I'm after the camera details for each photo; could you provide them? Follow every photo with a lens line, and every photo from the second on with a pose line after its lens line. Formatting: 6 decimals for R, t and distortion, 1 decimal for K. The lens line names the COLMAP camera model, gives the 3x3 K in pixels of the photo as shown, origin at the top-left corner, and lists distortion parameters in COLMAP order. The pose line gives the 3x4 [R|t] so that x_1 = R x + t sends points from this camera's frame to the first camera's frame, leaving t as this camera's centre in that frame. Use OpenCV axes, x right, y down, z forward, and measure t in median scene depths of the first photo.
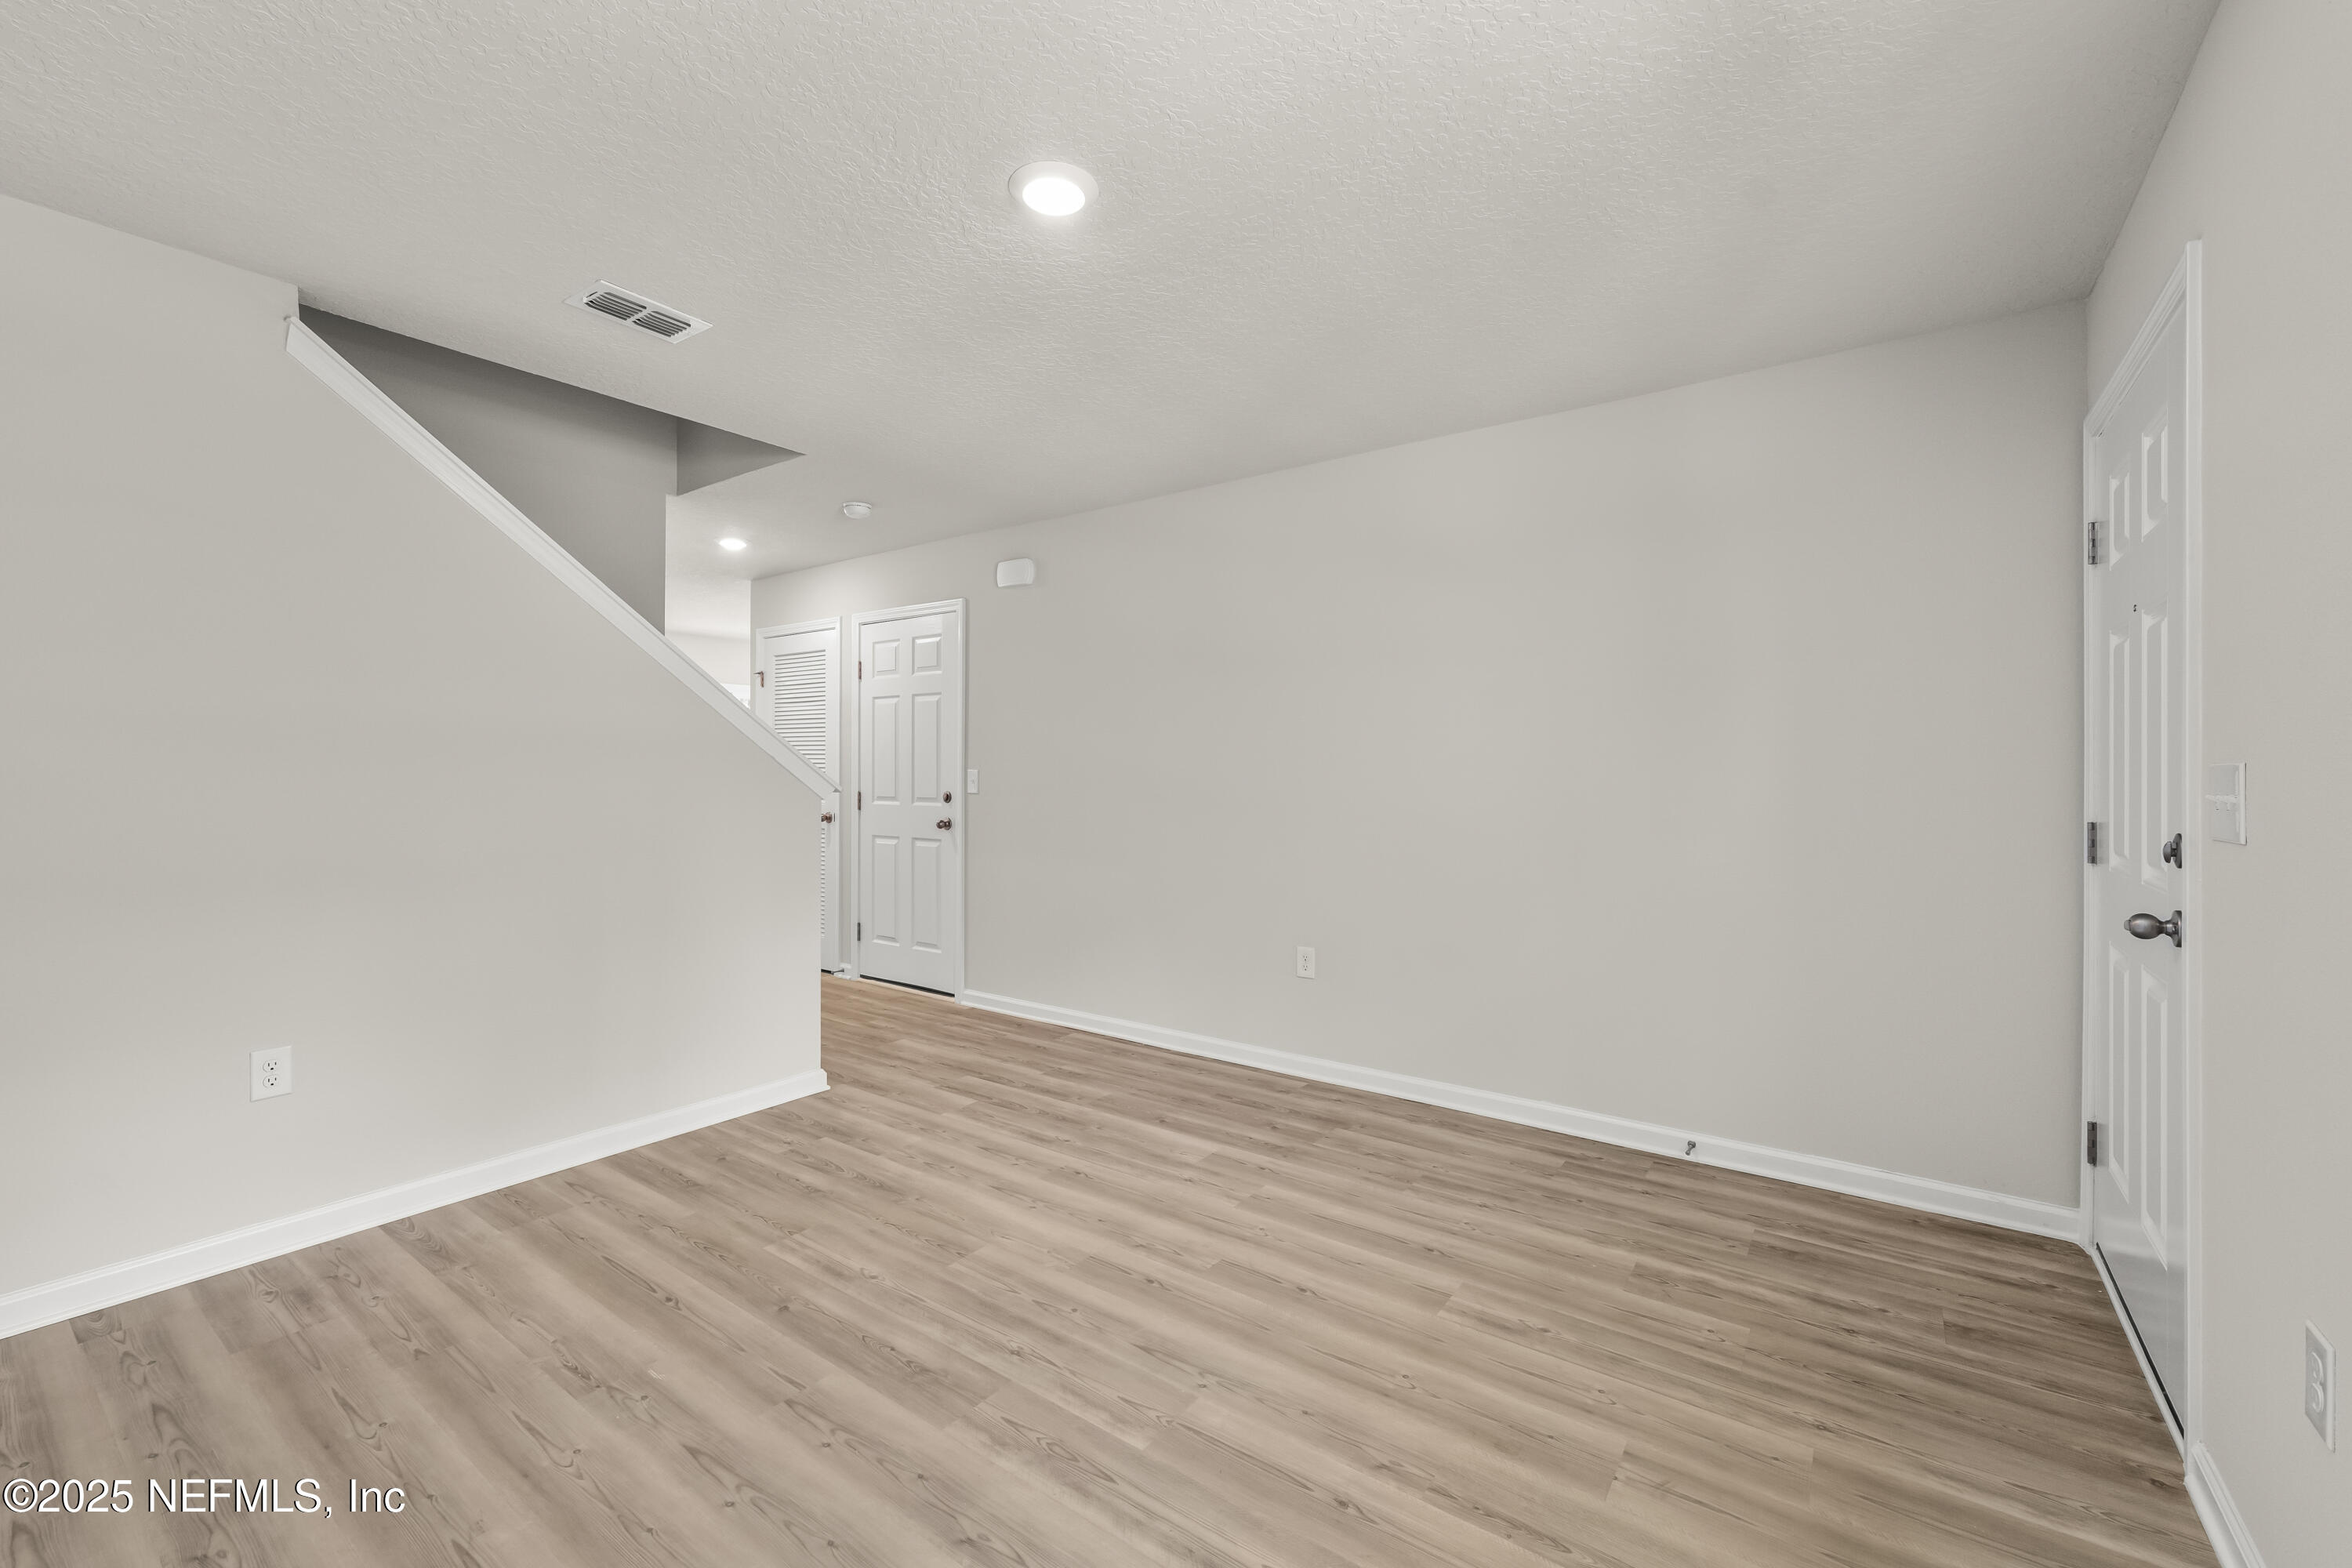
lens RADIAL K [[959.7, 0, 1163.5], [0, 959.7, 769.9], [0, 0, 1]] dist [-0.001627, 0.000491]
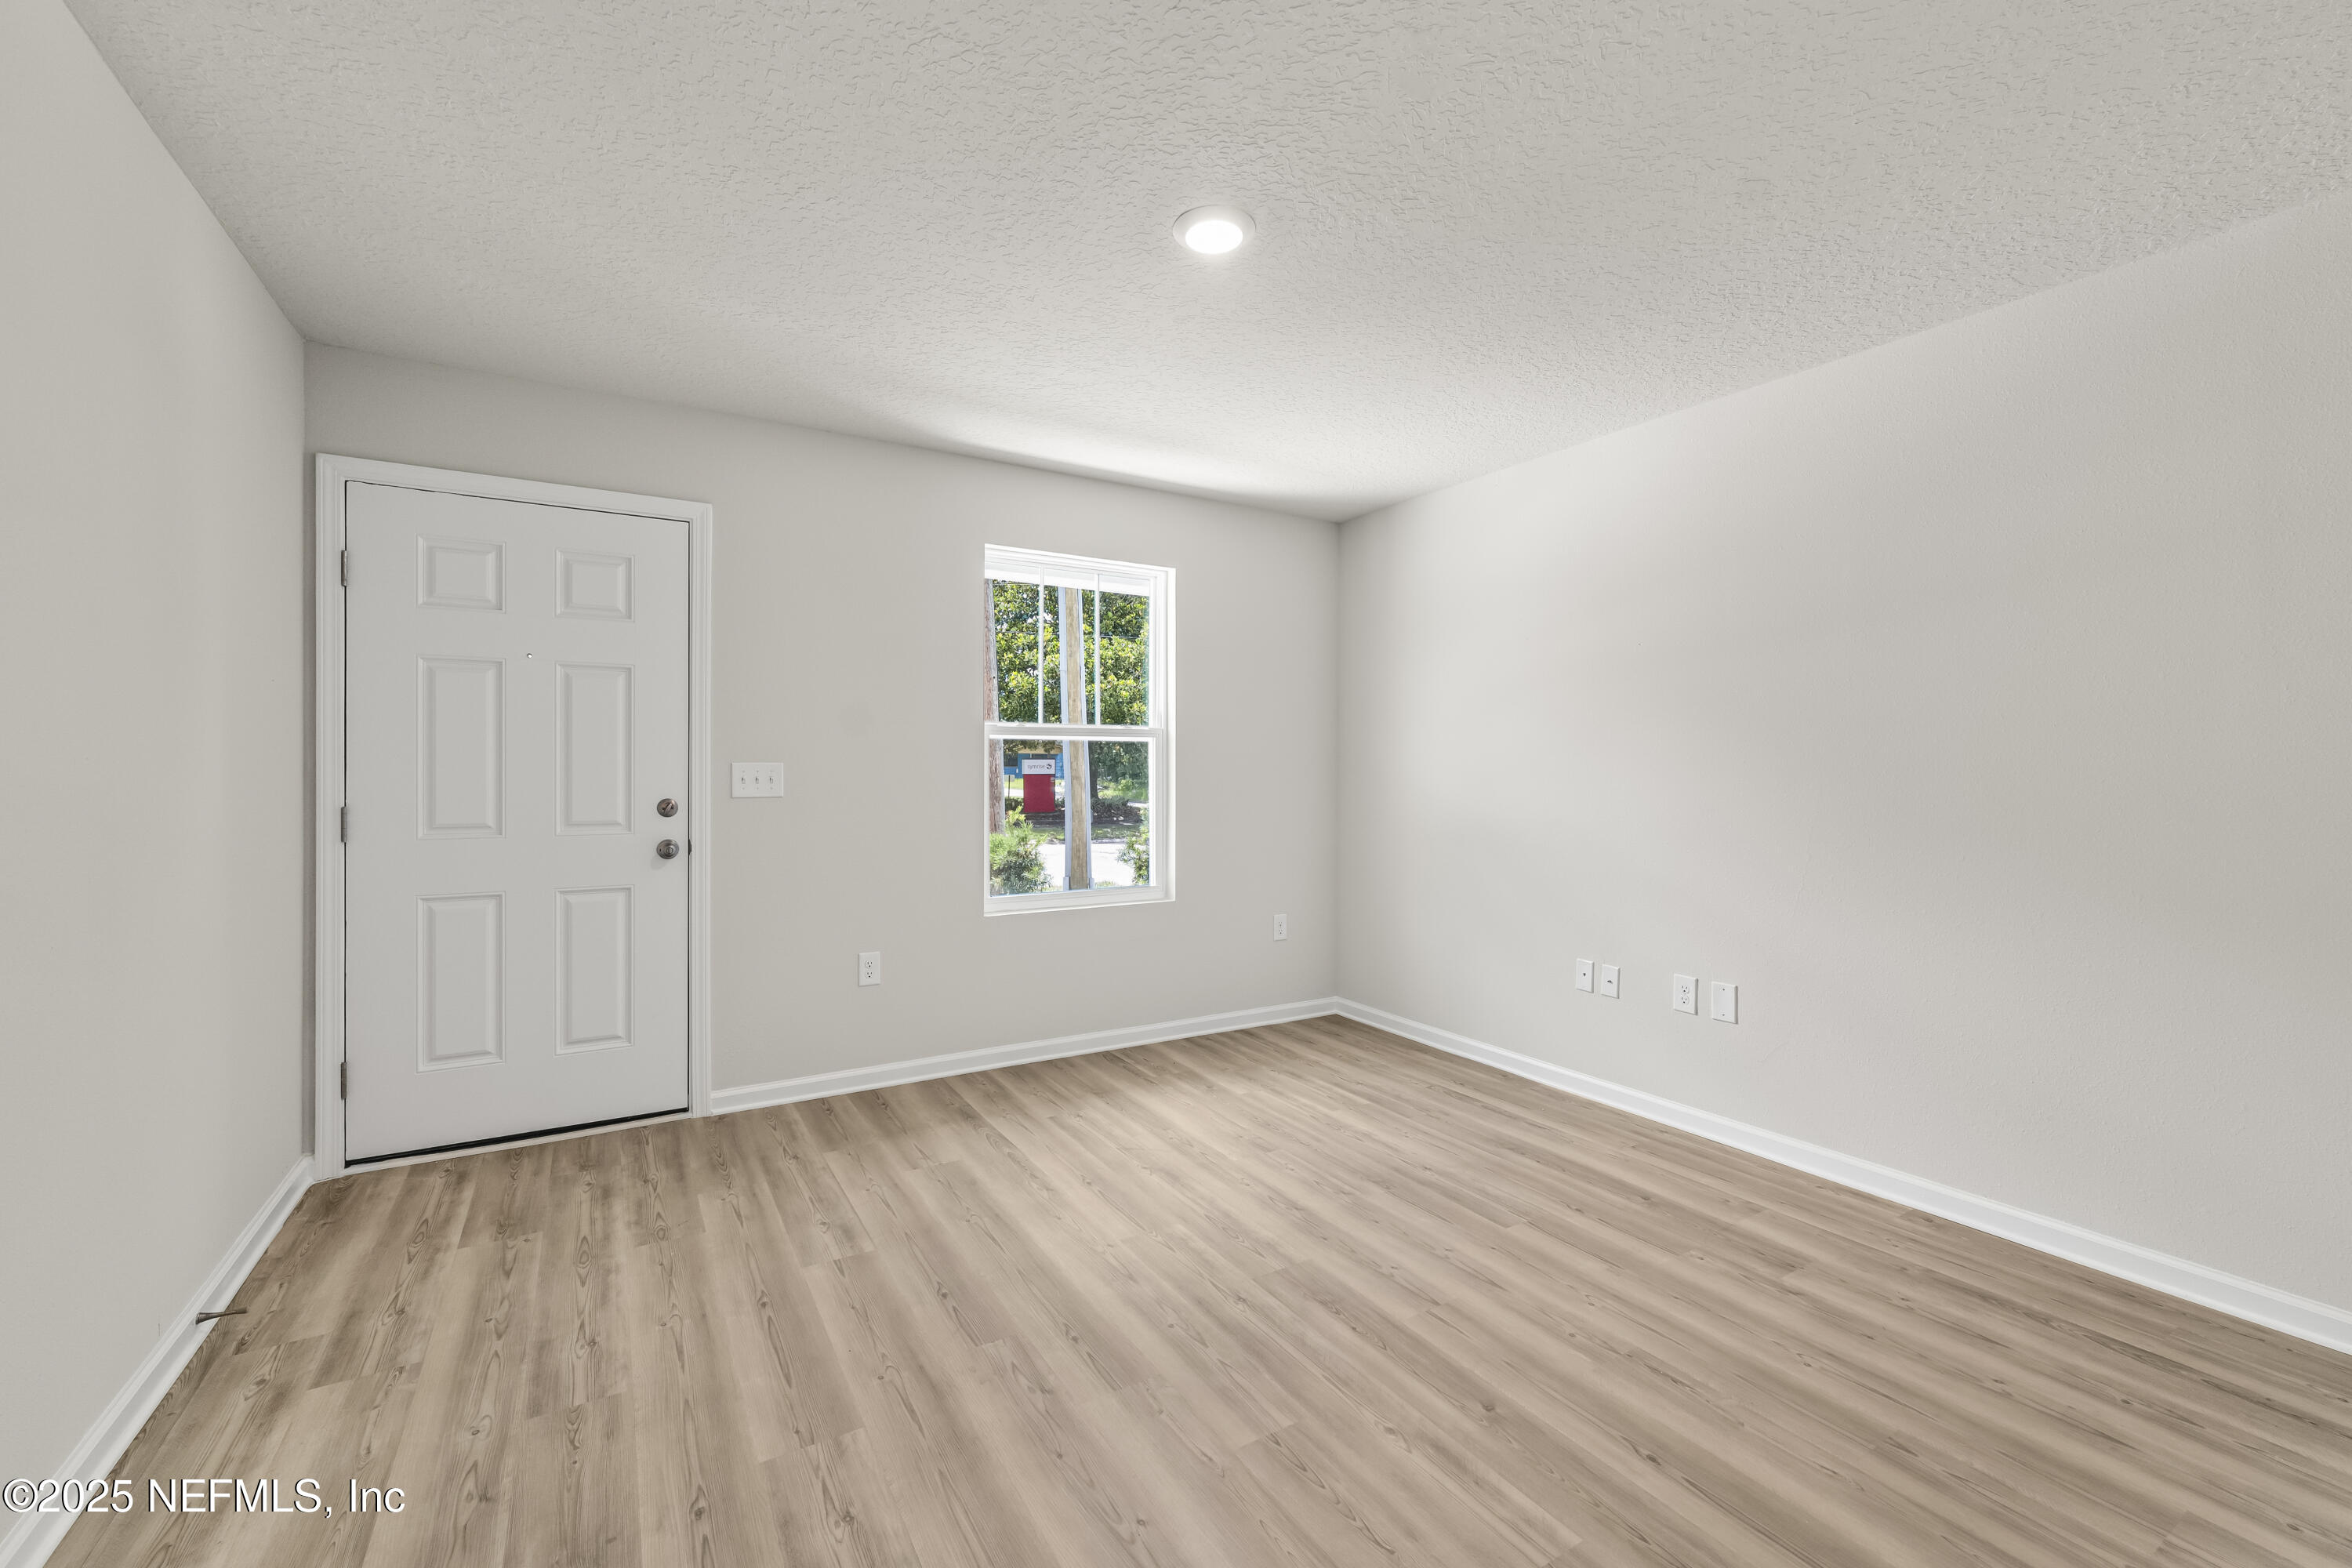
lens RADIAL K [[959.7, 0, 1162.9], [0, 959.7, 772.5], [0, 0, 1]] dist [-0.001627, 0.000491]
pose [[-0.919304, -0.006330, 0.393496, -0.437210], [-0.005661, 0.999980, 0.002862, 0.003967], [-0.393506, 0.000403, -0.919322, 1.790203]]
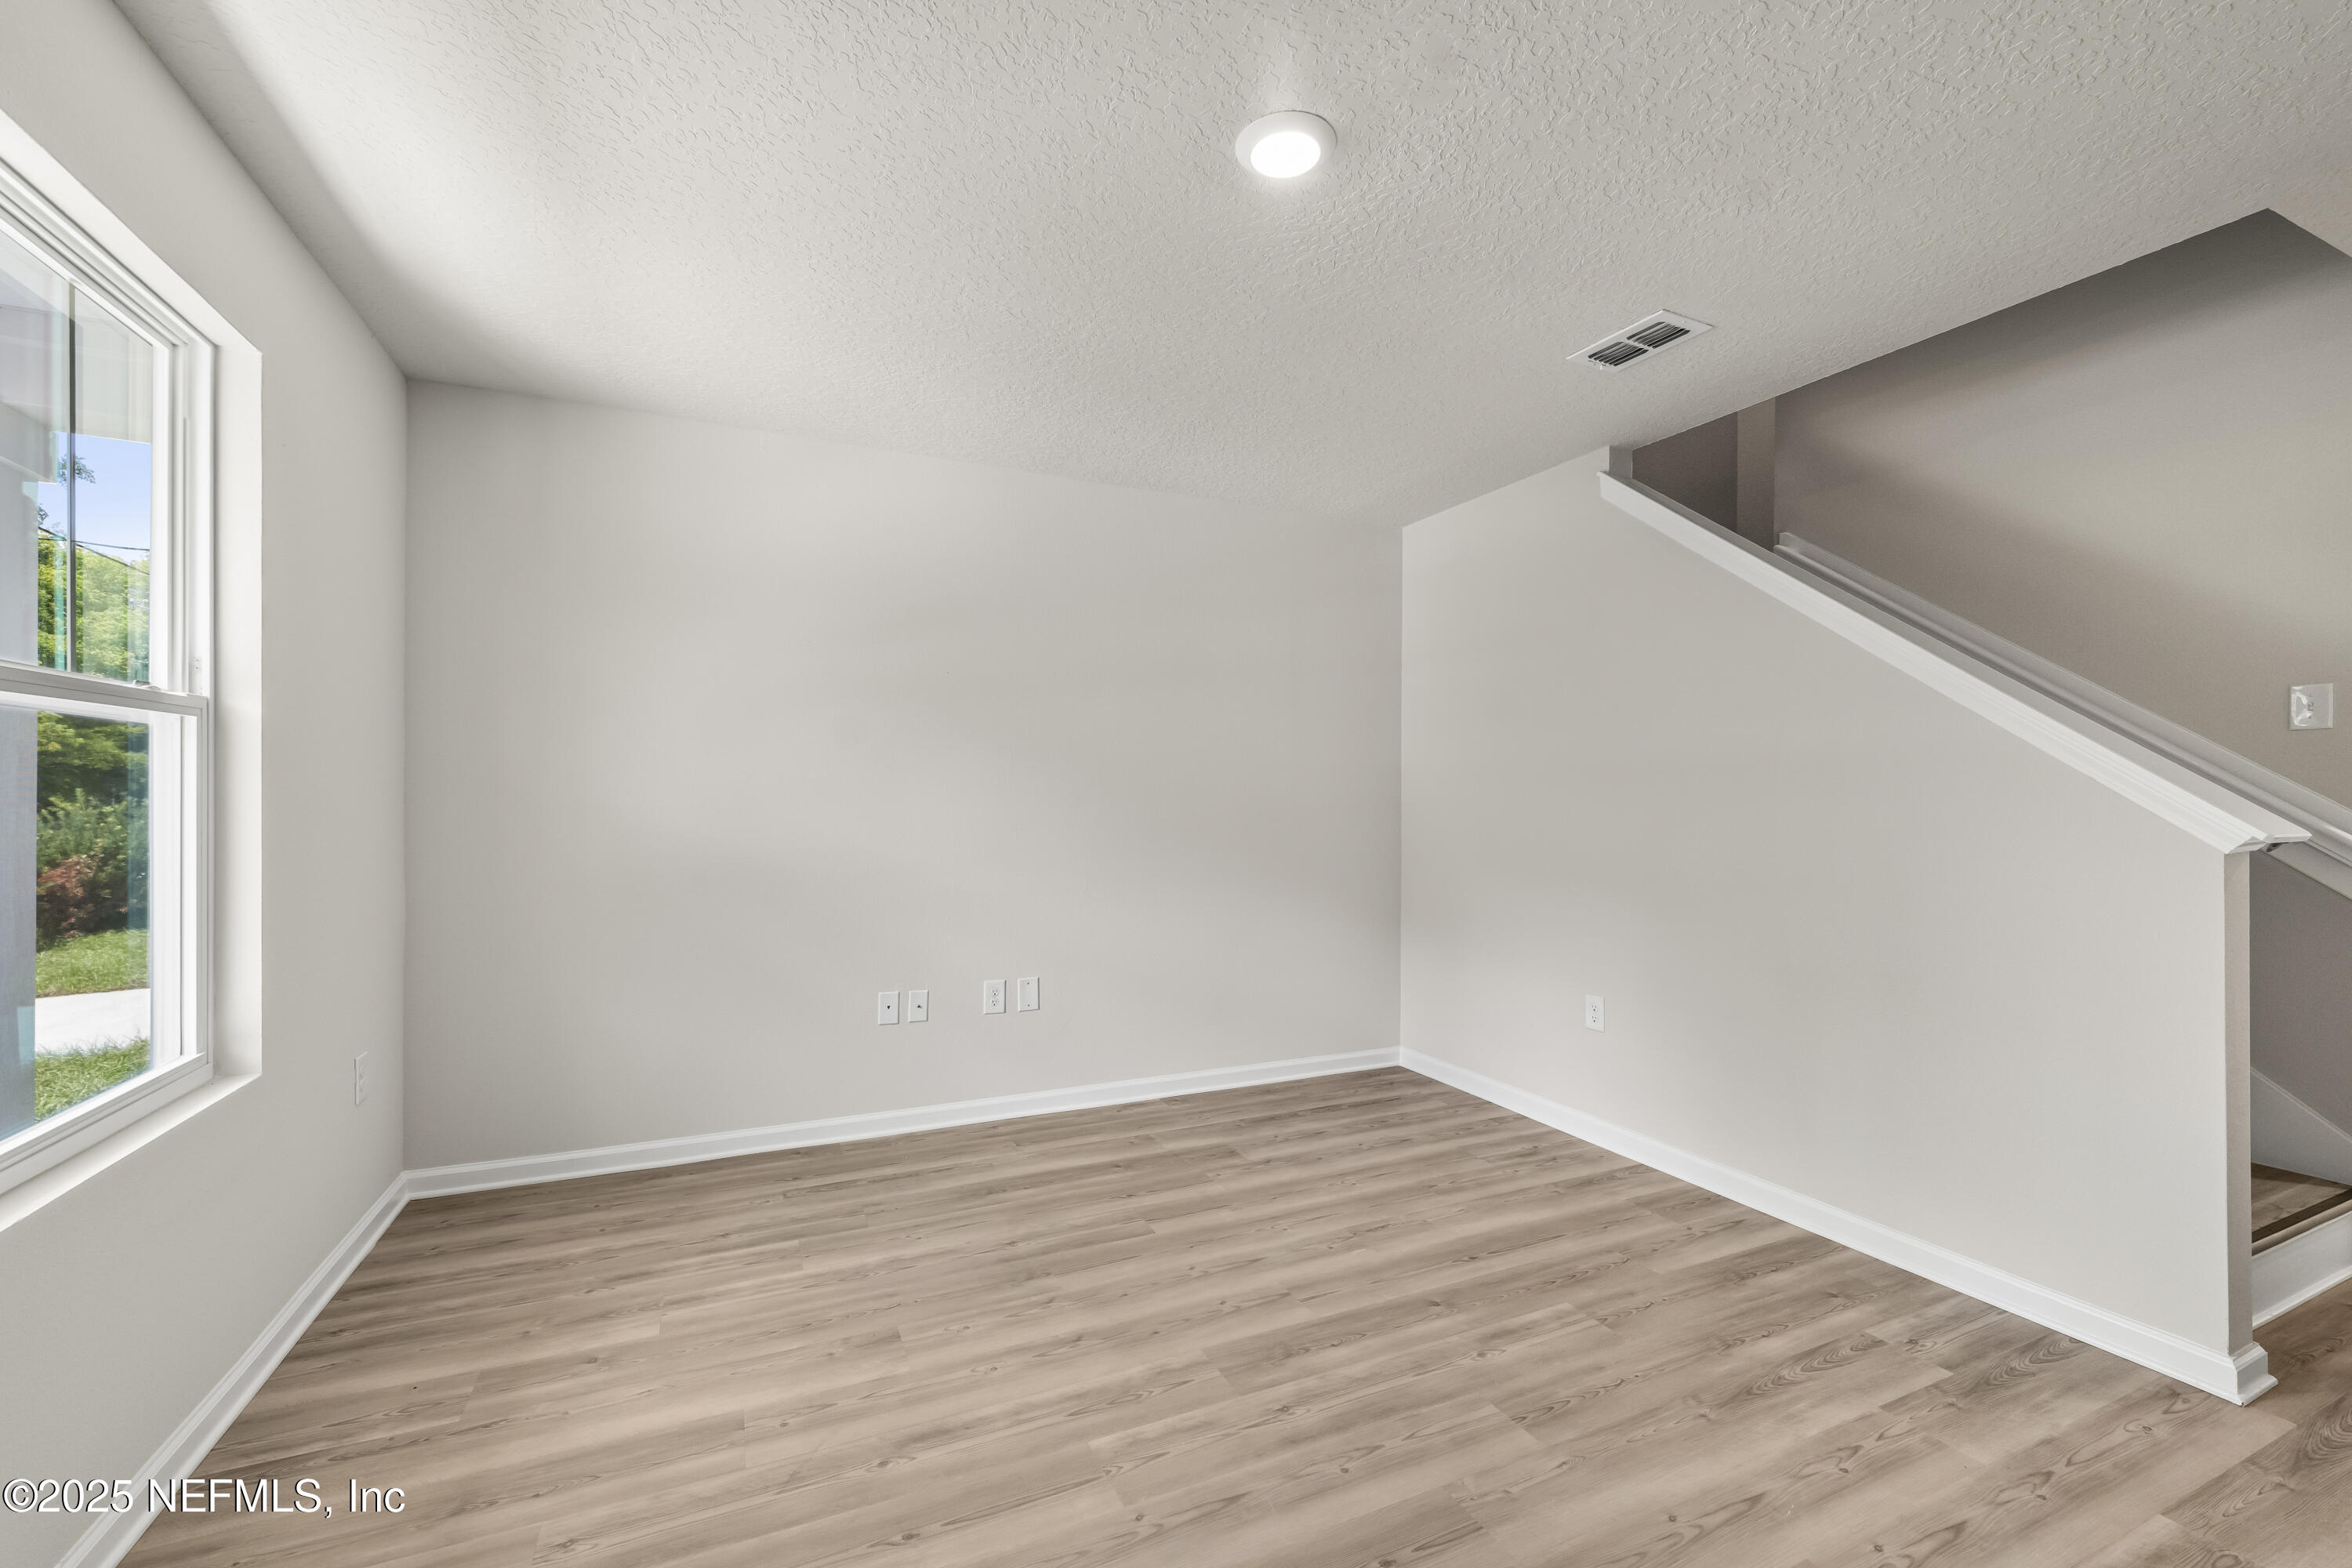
lens RADIAL K [[959.7, 0, 1165.7], [0, 959.7, 798.5], [0, 0, 1]] dist [-0.001627, 0.000491]
pose [[-0.484638, -0.002898, -0.874710, 0.642611], [-0.006006, 0.999982, 0.000014, 0.005102], [0.874694, 0.005260, -0.484646, 1.187202]]
